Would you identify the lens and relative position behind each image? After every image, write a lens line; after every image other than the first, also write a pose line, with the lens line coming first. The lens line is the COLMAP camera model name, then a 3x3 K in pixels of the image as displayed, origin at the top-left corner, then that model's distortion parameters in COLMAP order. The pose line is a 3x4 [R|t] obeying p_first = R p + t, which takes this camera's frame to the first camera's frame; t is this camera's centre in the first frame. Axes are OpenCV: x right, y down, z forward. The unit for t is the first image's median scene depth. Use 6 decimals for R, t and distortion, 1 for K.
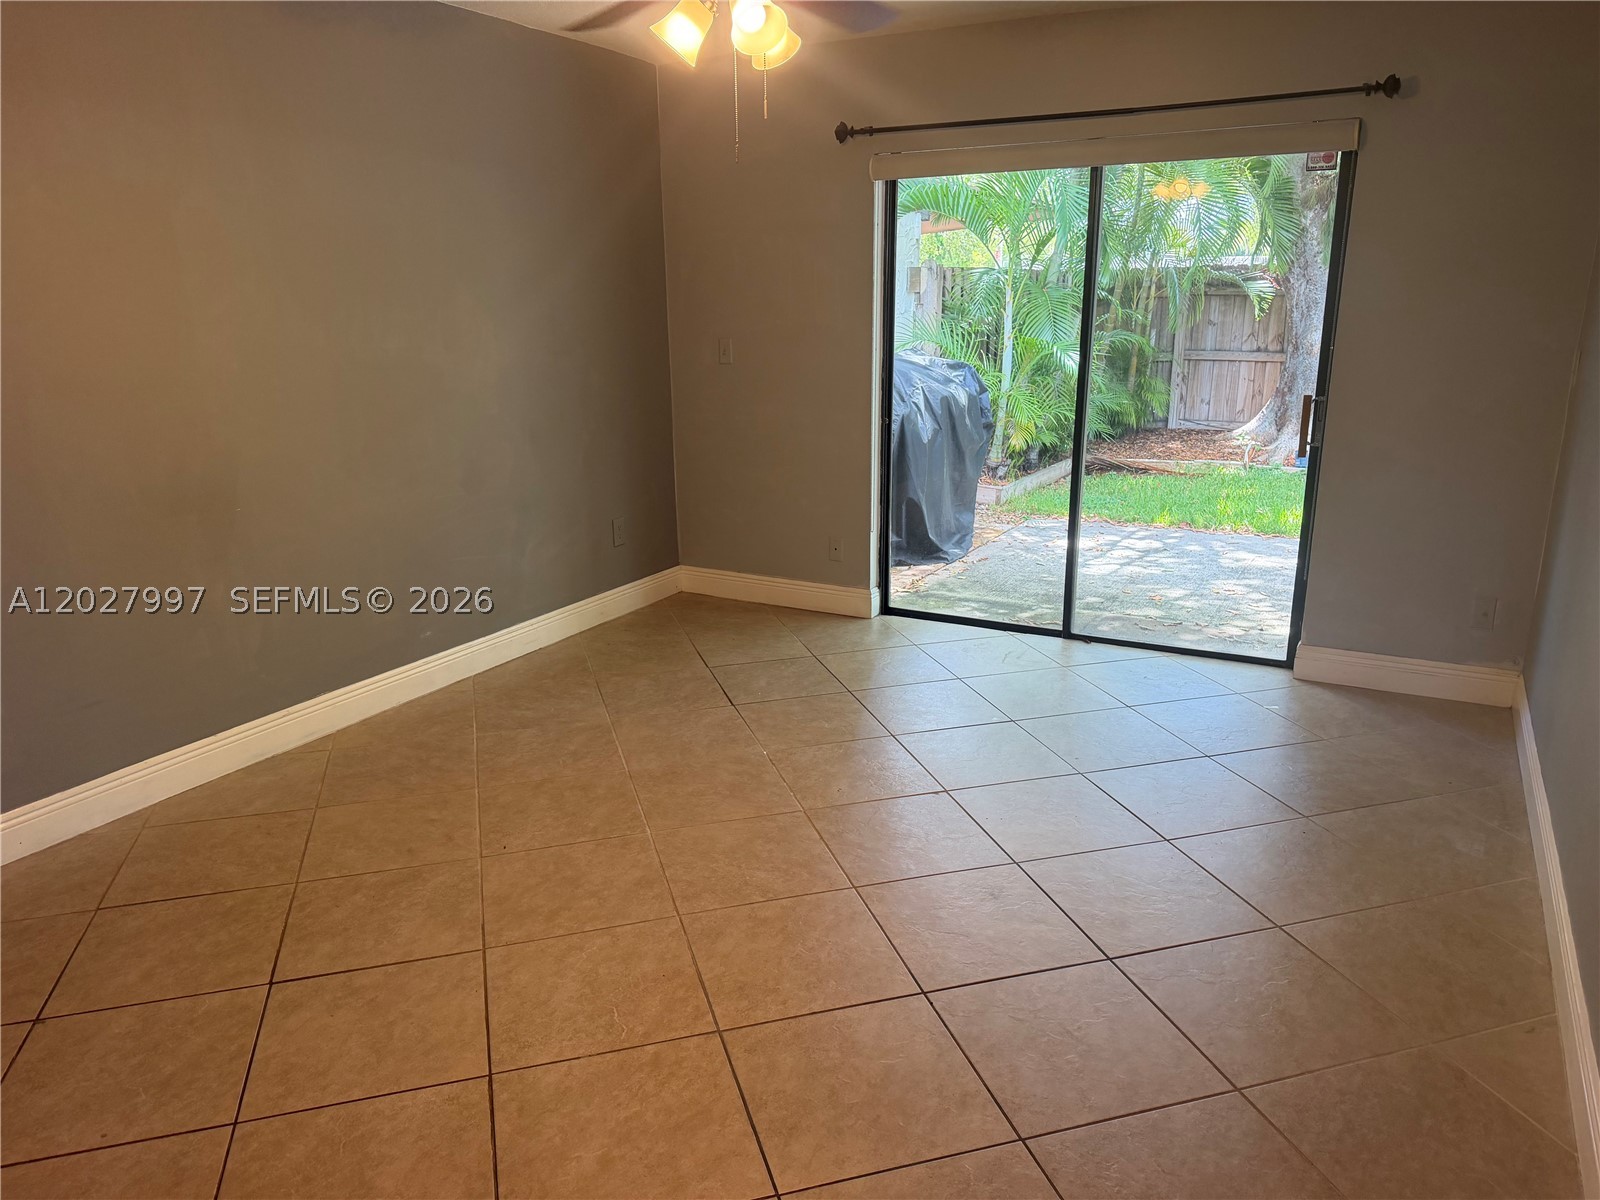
lens RADIAL K [[1119.9, 0, 794.7], [0, 1119.9, 603.9], [0, 0, 1]] dist [0.015002, -0.024024]
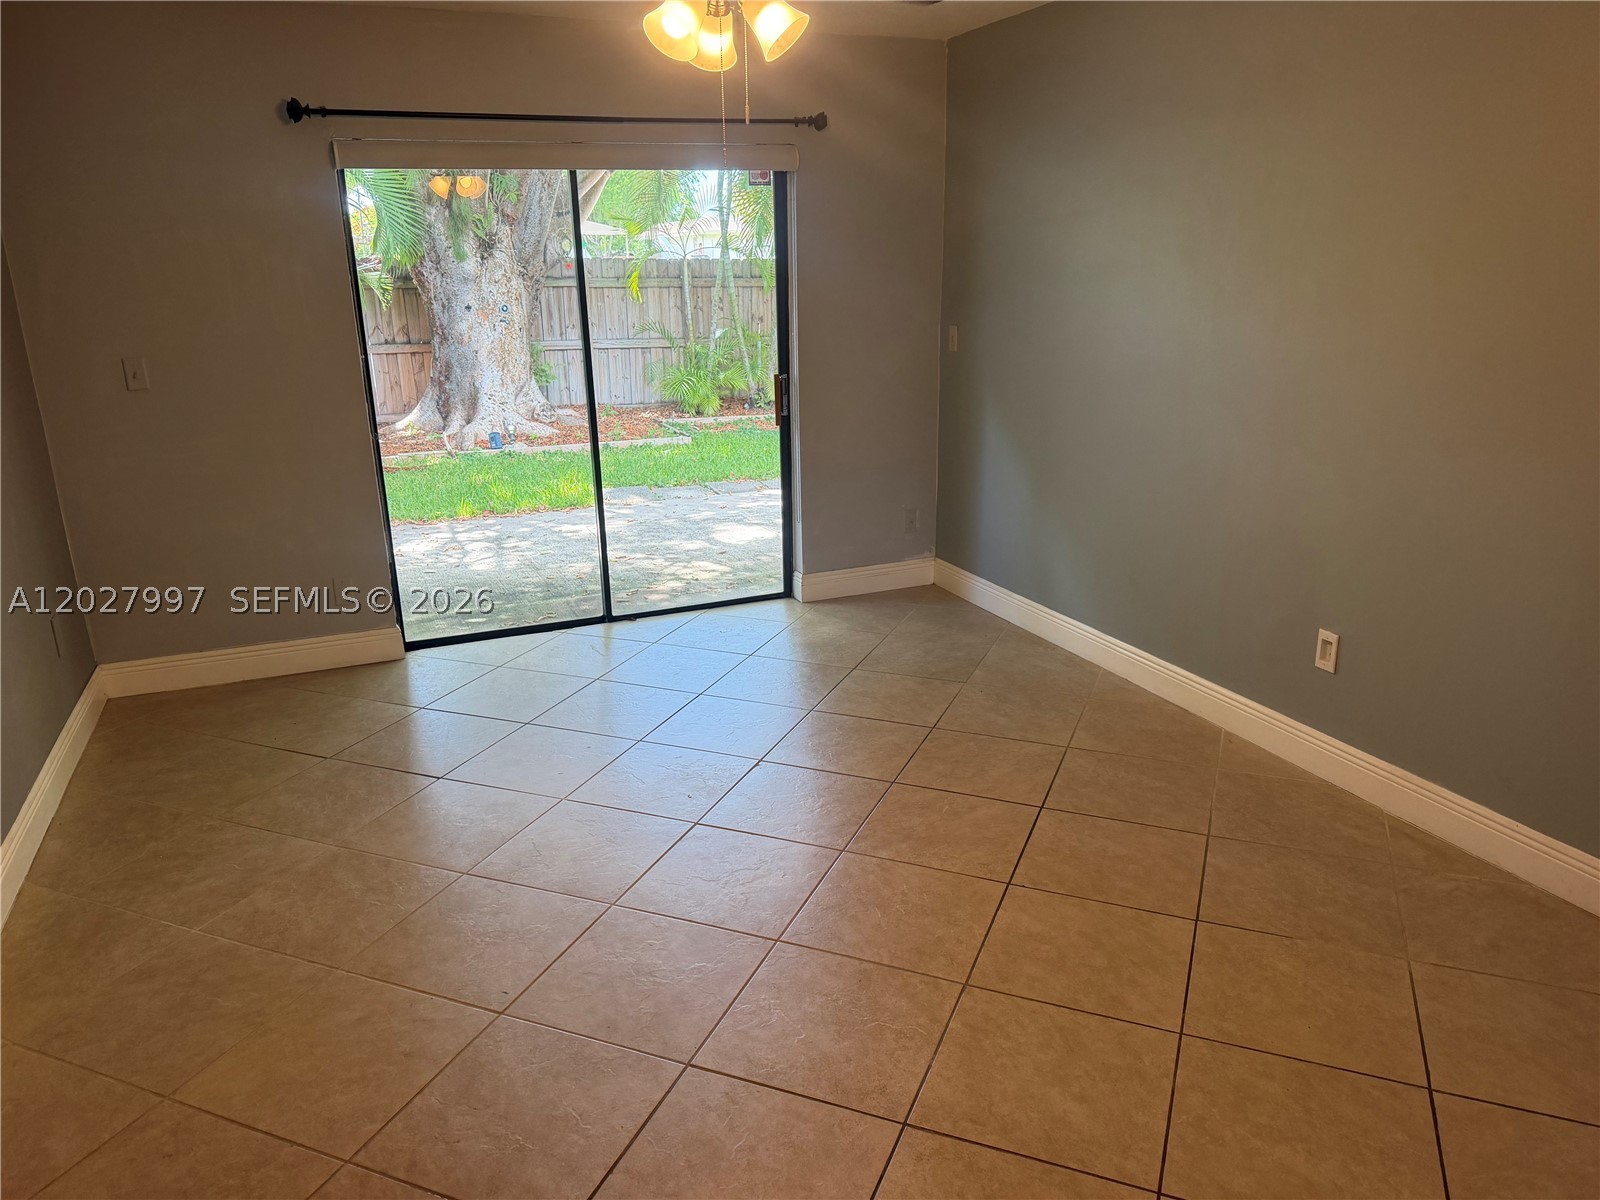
lens RADIAL K [[1128.8, 0, 800.0], [0, 1128.8, 600.0], [0, 0, 1]] dist [0.065067, -0.144499]
pose [[0.621637, -0.226147, 0.749950, -0.420937], [0.225453, 0.968559, 0.105189, -0.058525], [-0.750159, 0.103689, 0.653077, 0.173629]]
